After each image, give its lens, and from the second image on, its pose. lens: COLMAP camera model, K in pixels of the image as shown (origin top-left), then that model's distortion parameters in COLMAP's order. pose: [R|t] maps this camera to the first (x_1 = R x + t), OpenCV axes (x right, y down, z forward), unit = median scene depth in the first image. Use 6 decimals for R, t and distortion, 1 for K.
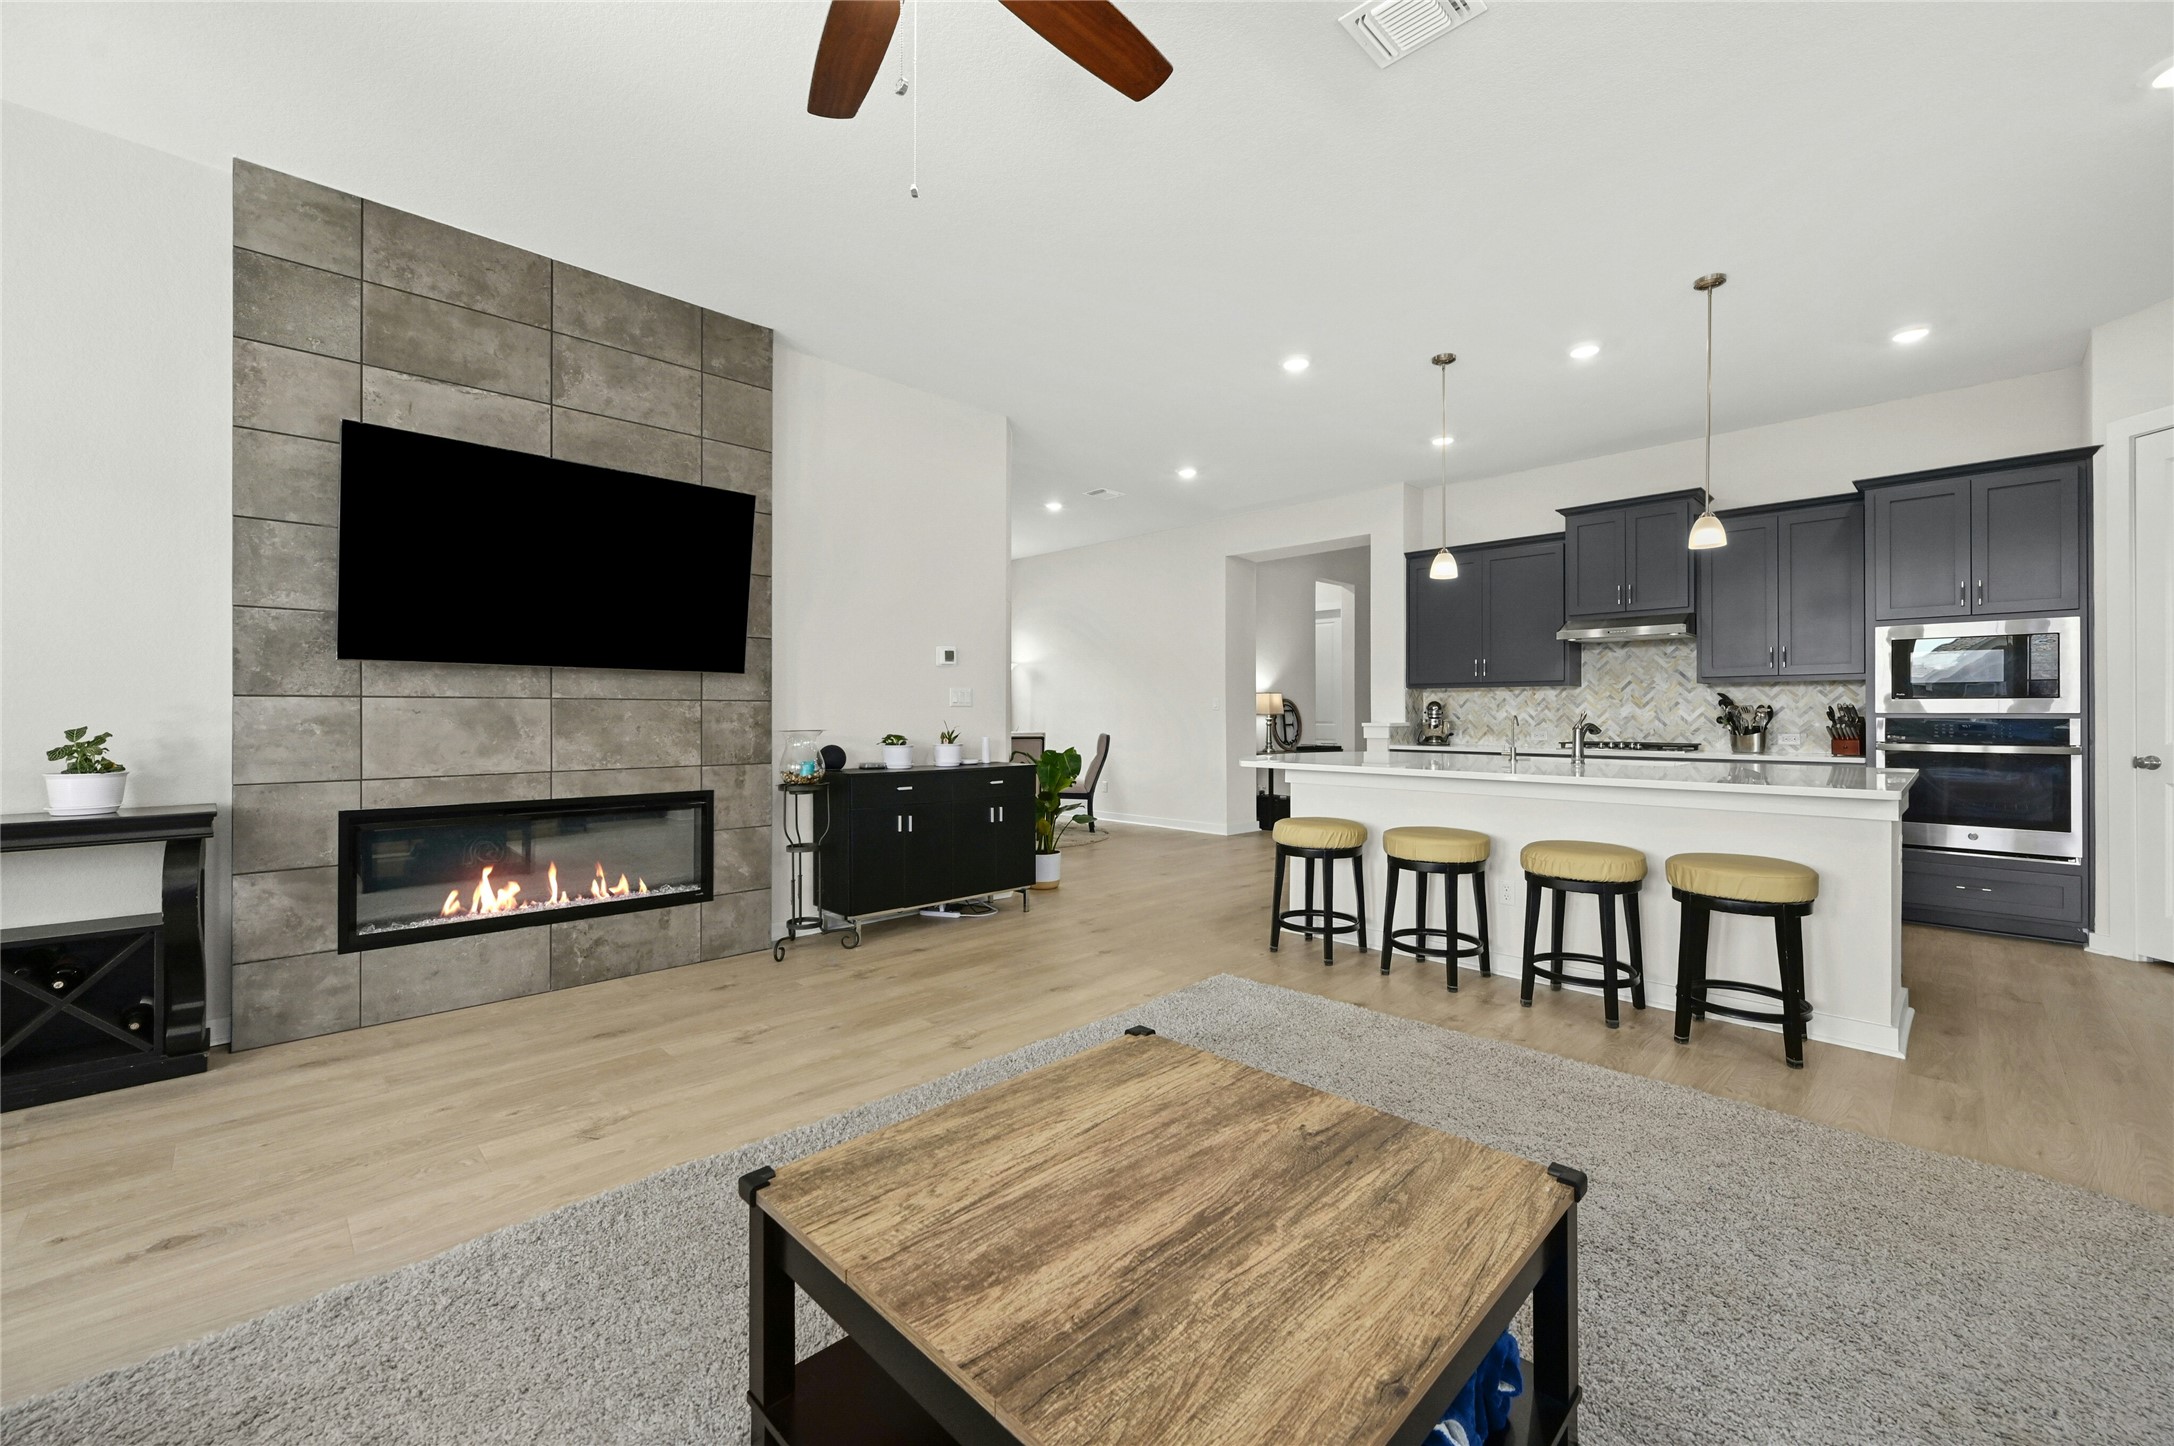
lens RADIAL K [[857.4, 0, 1089.0], [0, 857.4, 713.4], [0, 0, 1]] dist [0.000061, -0.000178]
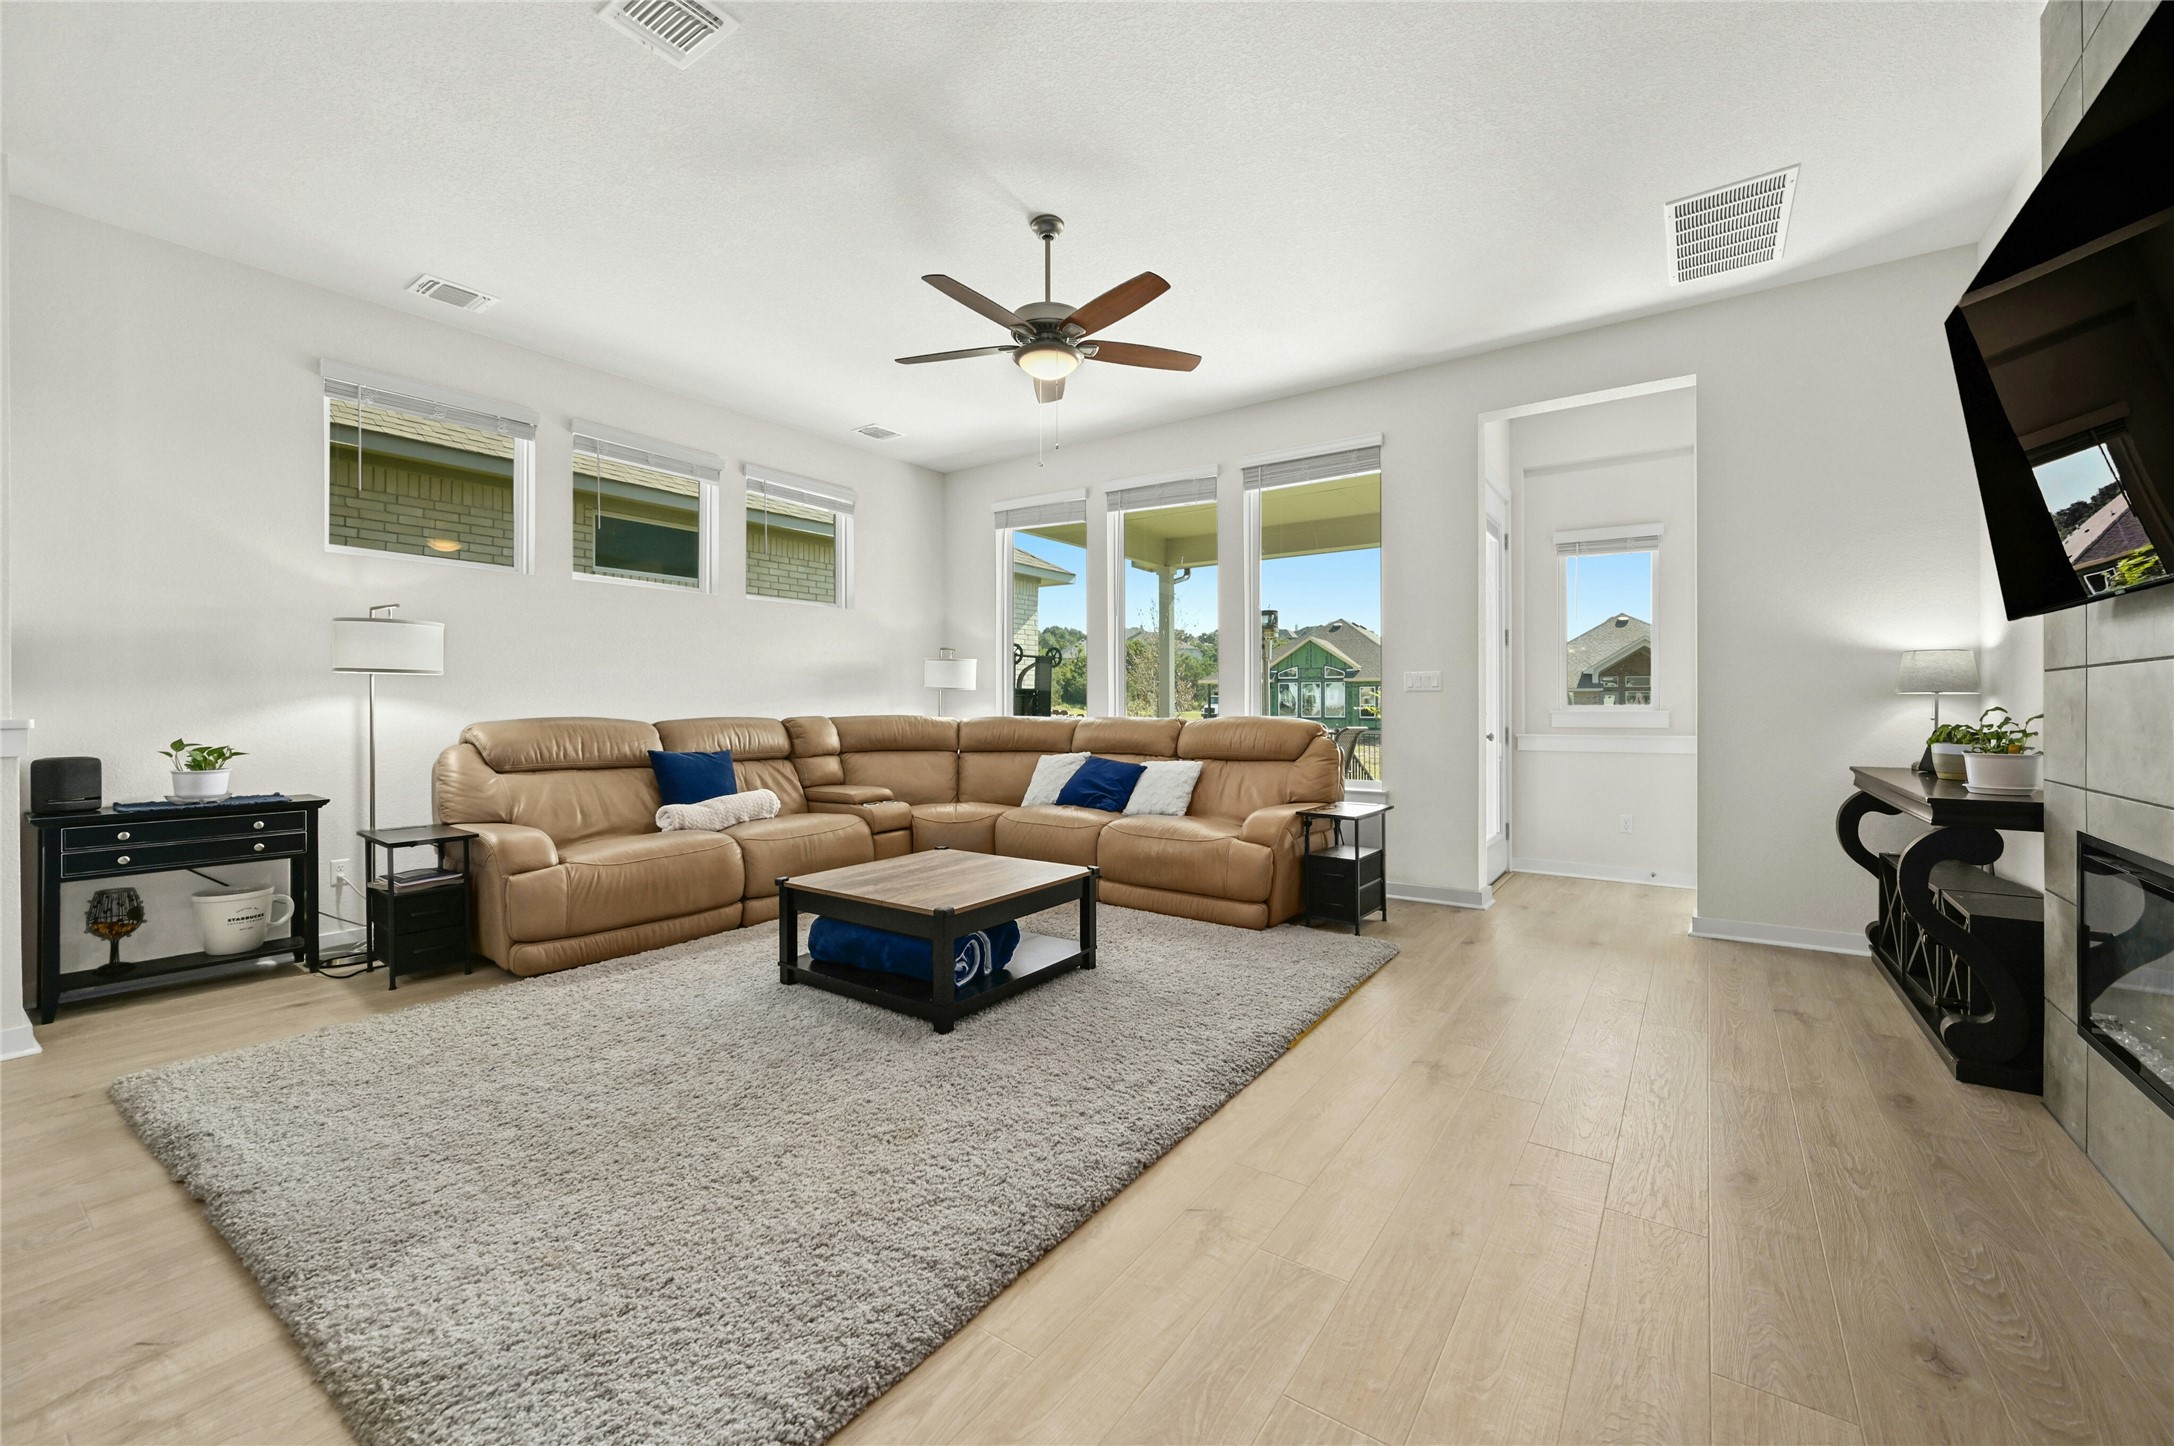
lens RADIAL K [[857.4, 0, 1085.2], [0, 857.4, 696.5], [0, 0, 1]] dist [0.000061, -0.000178]
pose [[-0.984952, -0.000145, -0.172826, 0.037379], [0.001340, 0.999963, -0.008476, 0.007263], [0.172820, -0.008580, -0.984916, 1.225311]]
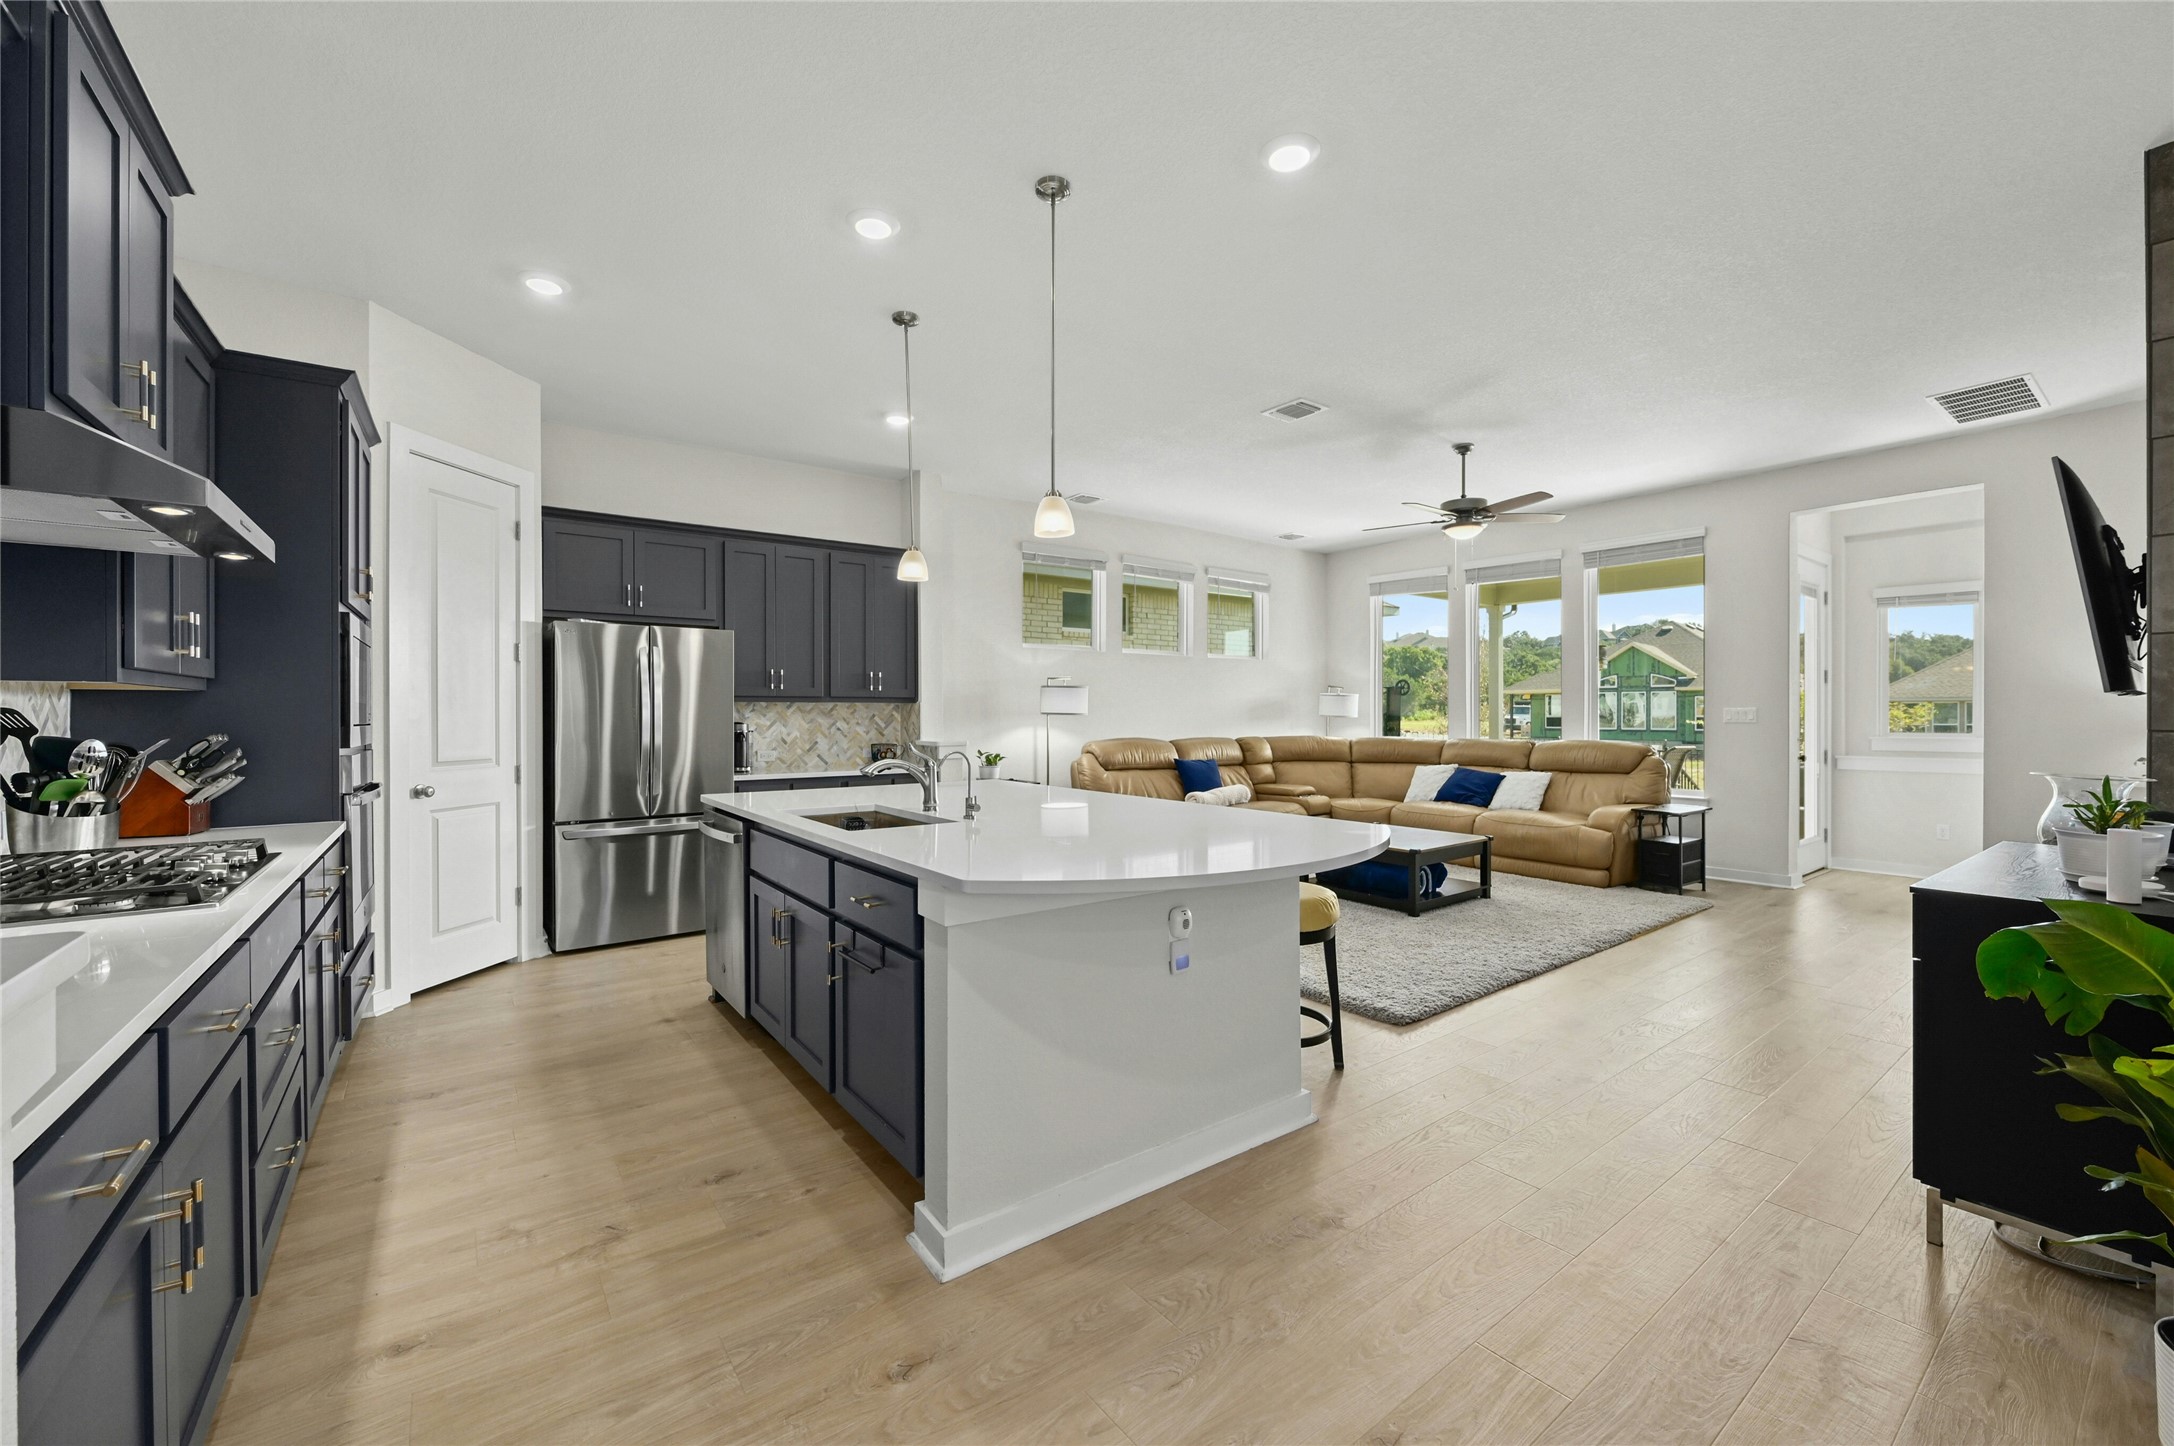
lens RADIAL K [[857.4, 0, 1086.5], [0, 857.4, 715.6], [0, 0, 1]] dist [0.000061, -0.000178]
pose [[-0.990867, 0.001621, 0.134837, 0.353345], [0.002009, 0.999994, 0.002740, -0.030041], [-0.134831, 0.002986, -0.990864, 1.869125]]
